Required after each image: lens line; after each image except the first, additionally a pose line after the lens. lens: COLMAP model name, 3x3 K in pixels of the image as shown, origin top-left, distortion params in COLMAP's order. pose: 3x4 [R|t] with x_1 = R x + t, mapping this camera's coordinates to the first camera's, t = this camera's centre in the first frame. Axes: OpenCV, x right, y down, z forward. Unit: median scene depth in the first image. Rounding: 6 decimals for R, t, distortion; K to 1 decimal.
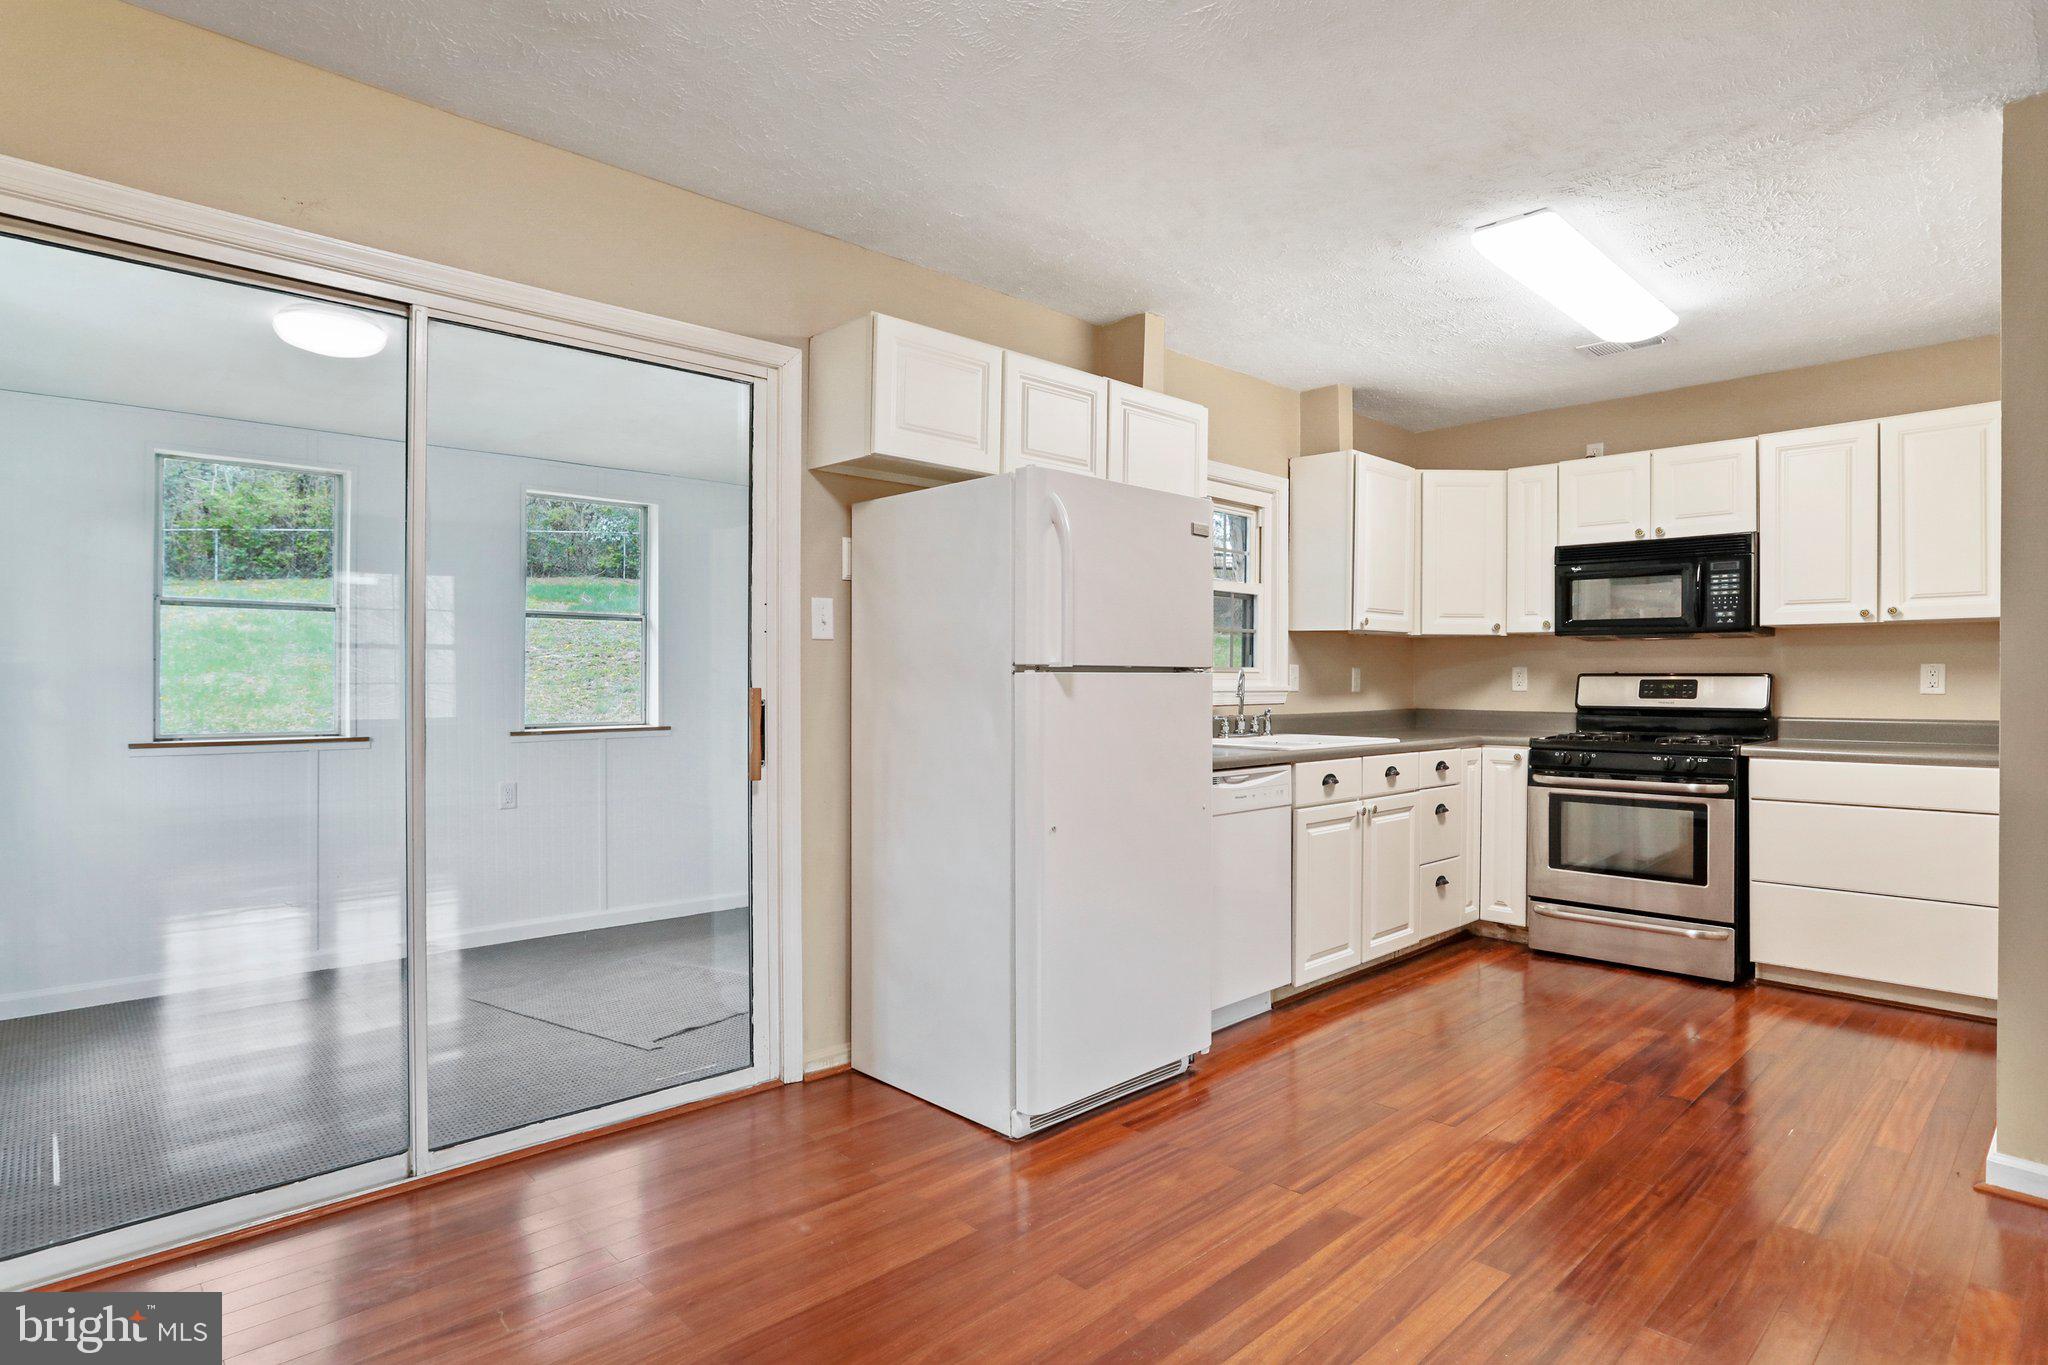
lens RADIAL K [[1090.9, 0, 1027.1], [0, 1090.9, 677.8], [0, 0, 1]] dist [-0.033738, 0.001572]
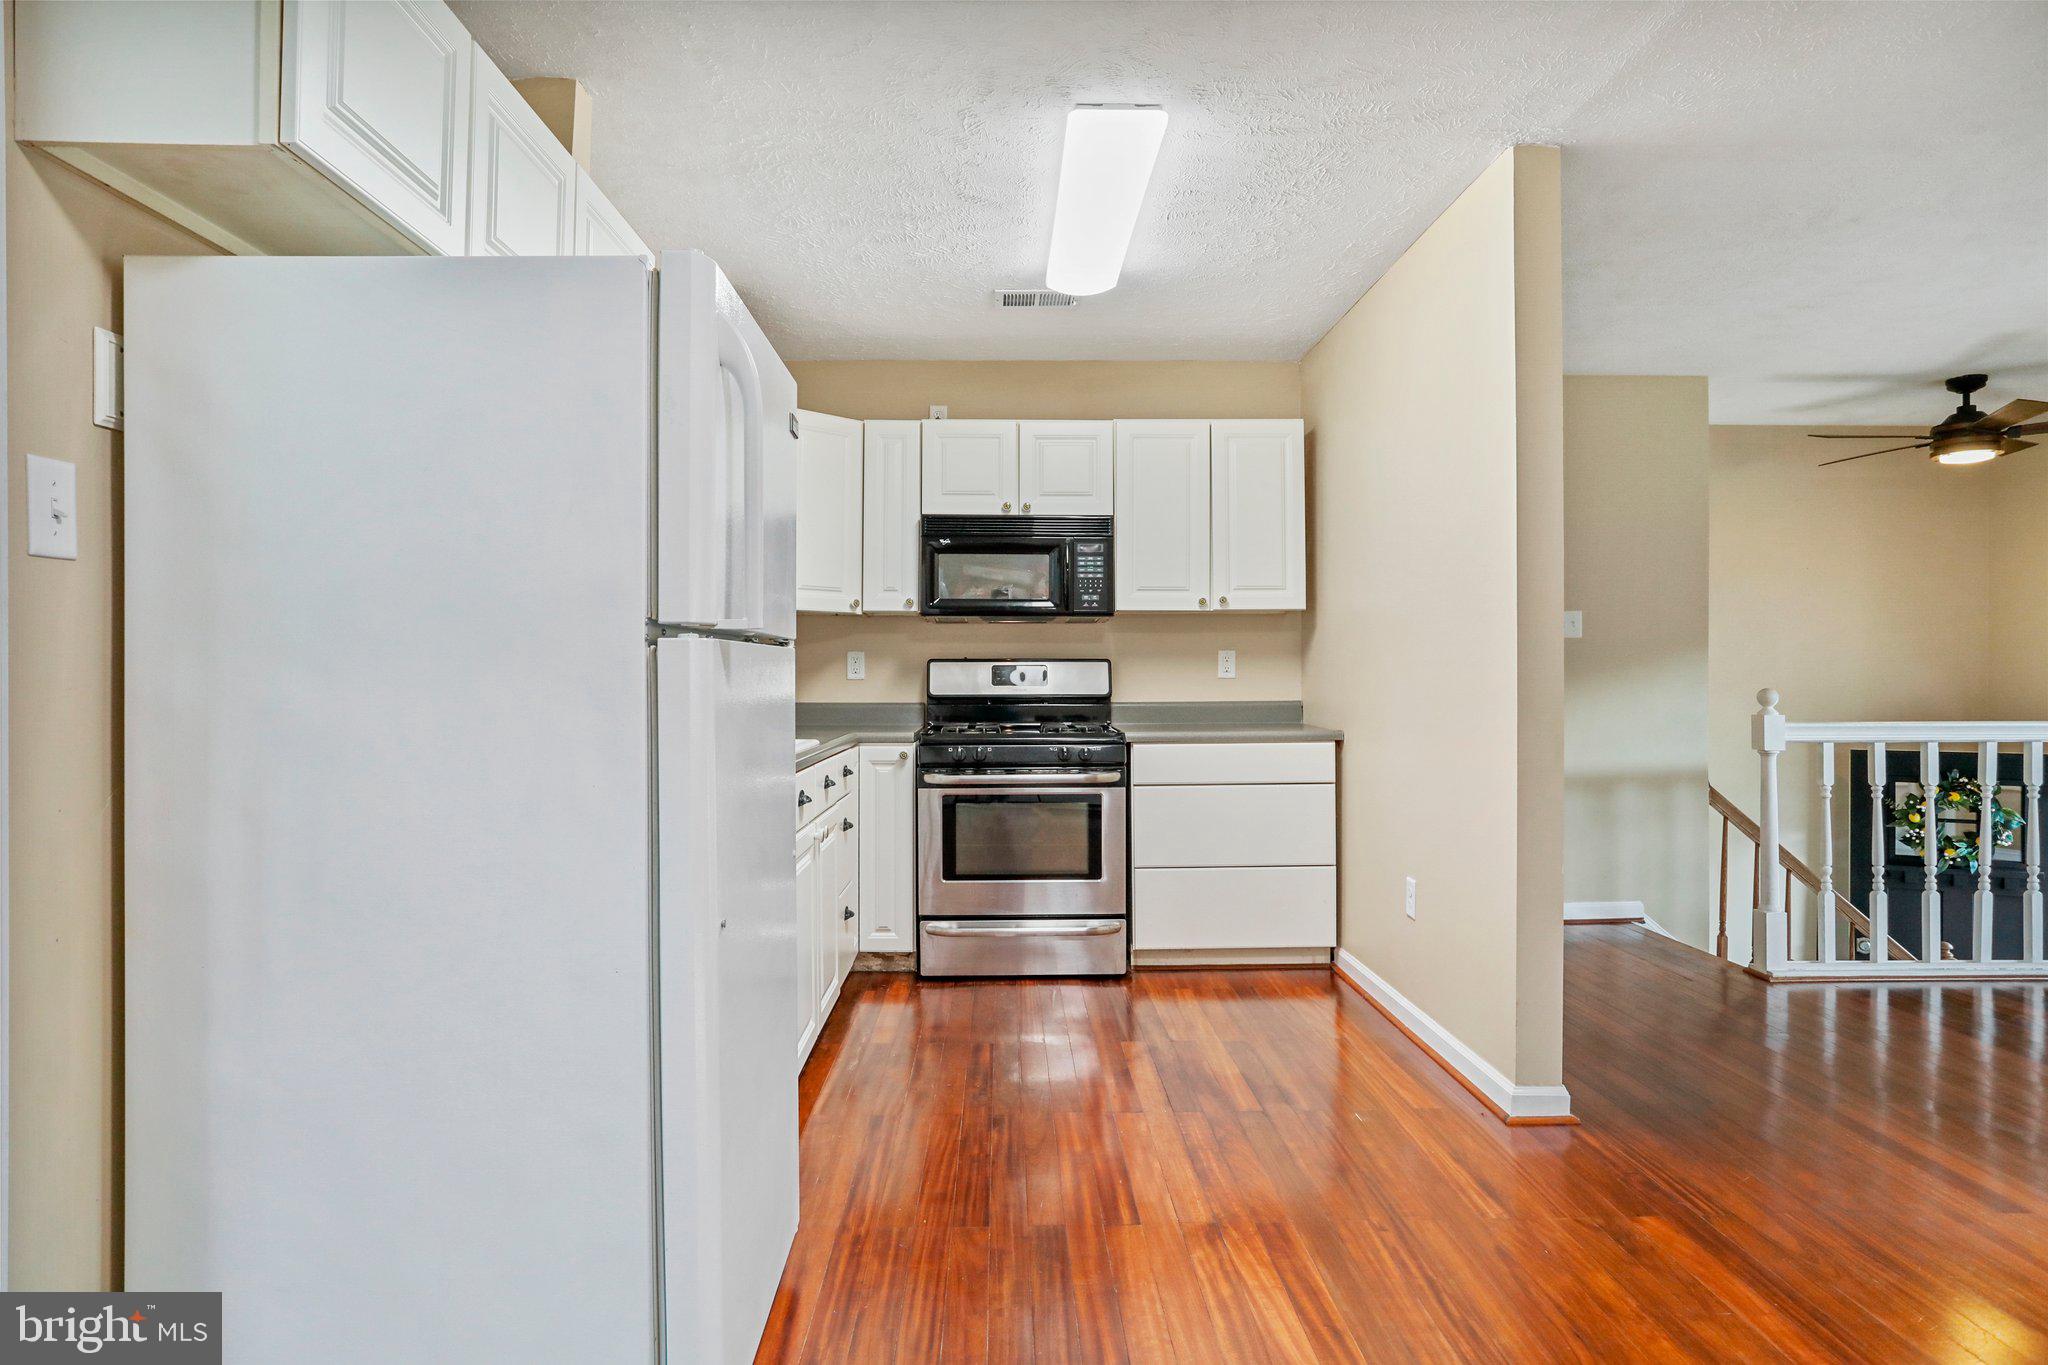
lens RADIAL K [[1215.6, 0, 1024.1], [0, 1215.6, 674.6], [0, 0, 1]] dist [-0.003332, 0.004554]
pose [[0.676287, -0.004359, 0.736625, -0.192574], [0.003237, 0.999990, 0.002946, 0.006696], [-0.736631, 0.000392, 0.676295, 0.282356]]
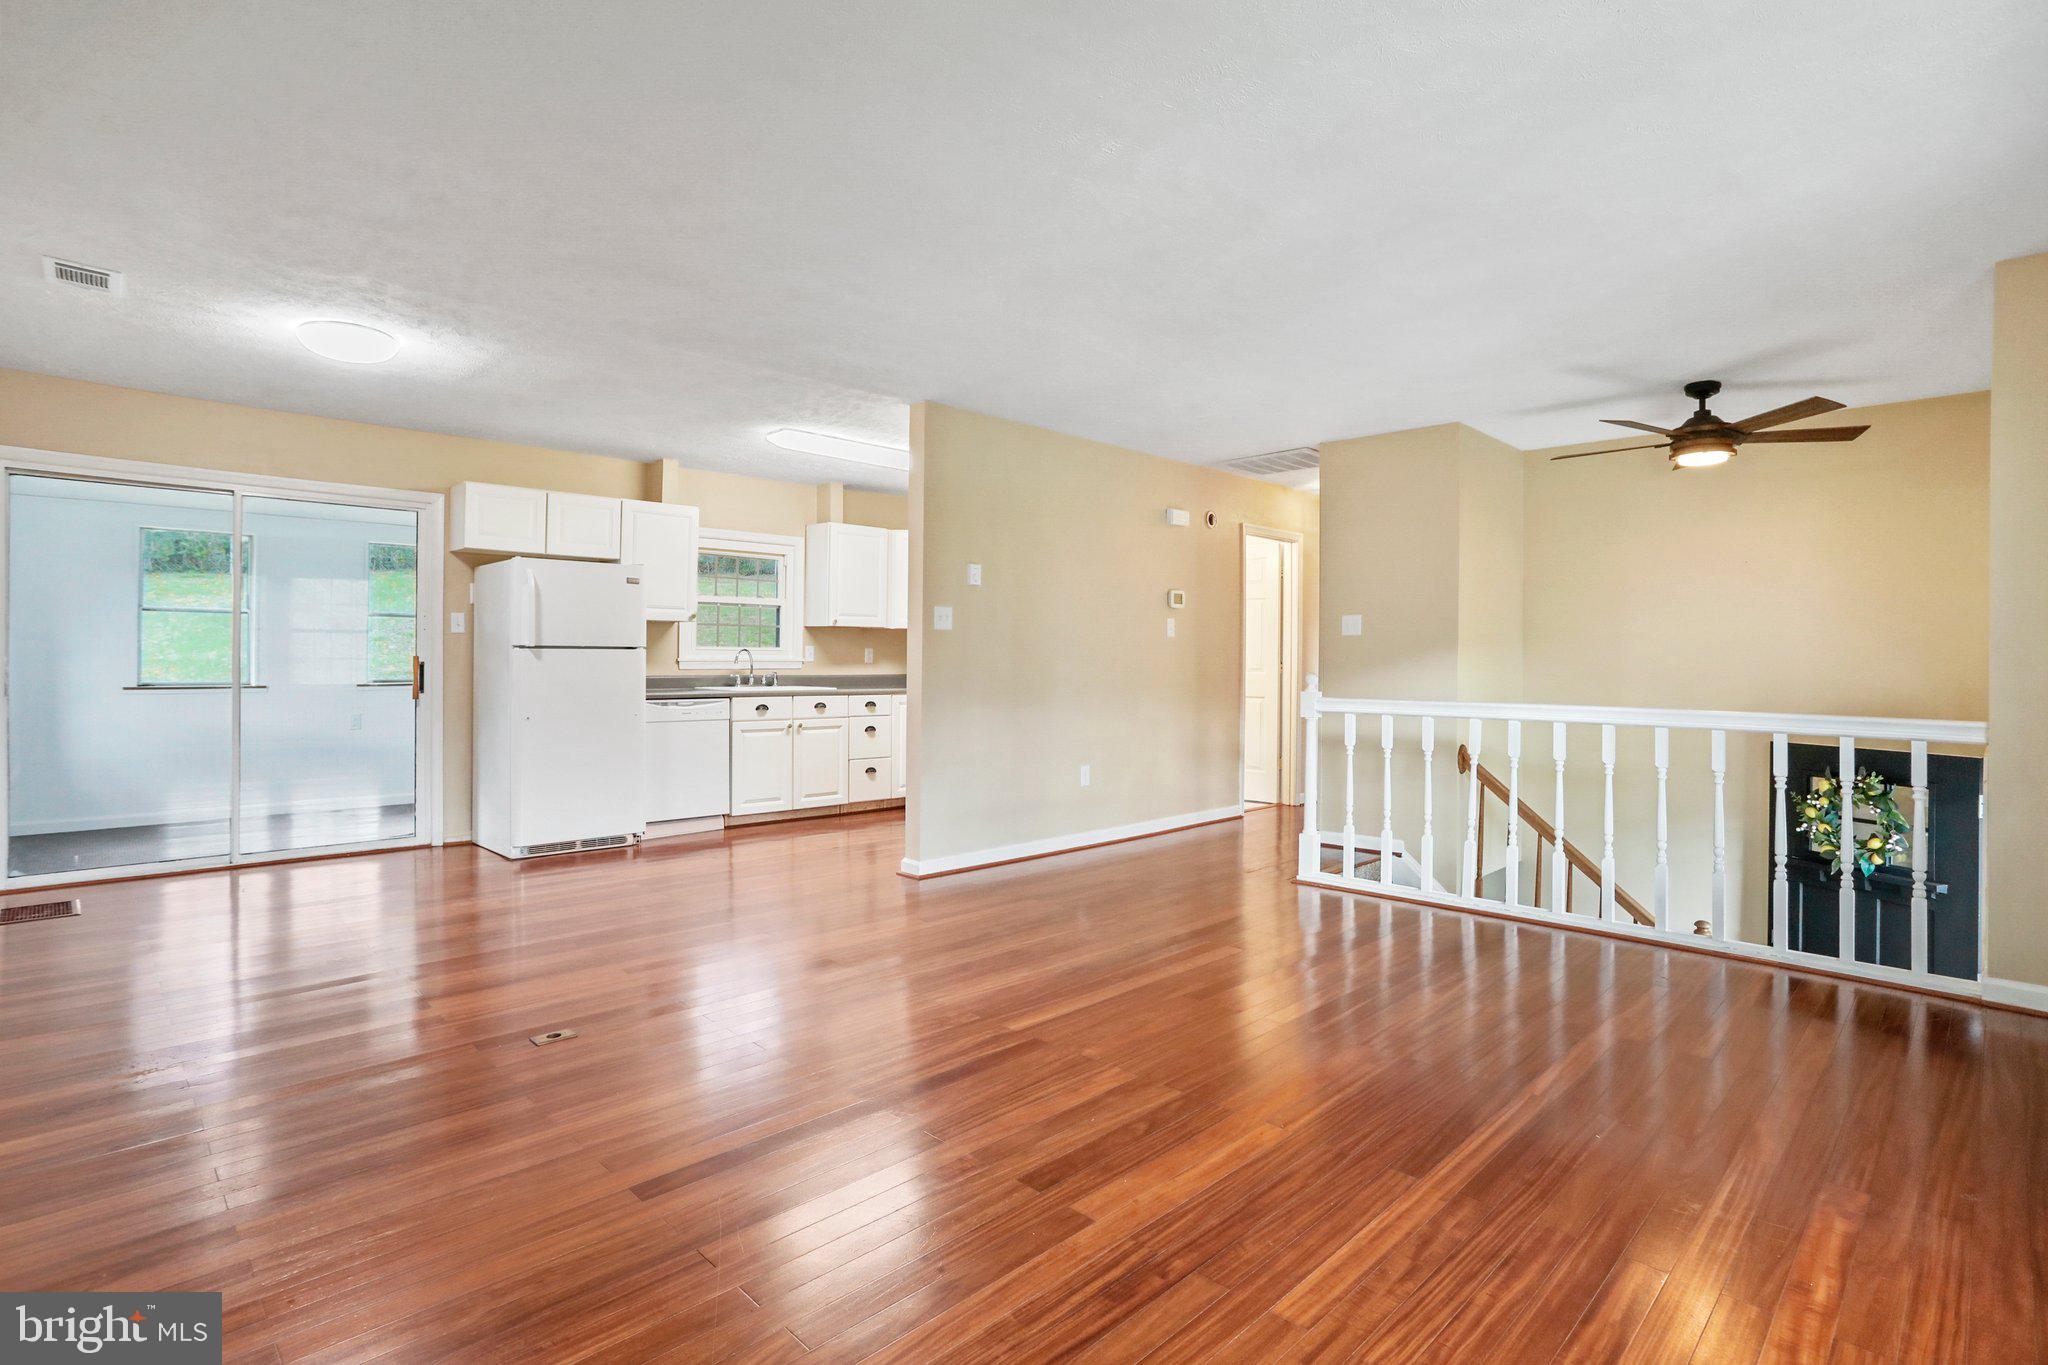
lens RADIAL K [[1007.2, 0, 1022.0], [0, 1007.2, 671.4], [0, 0, 1]] dist [-0.041127, 0.000811]
pose [[0.999608, 0.004455, 0.027628, 1.632110], [-0.004851, 0.999886, 0.014276, 0.010300], [-0.027562, -0.014404, 0.999516, -1.784614]]
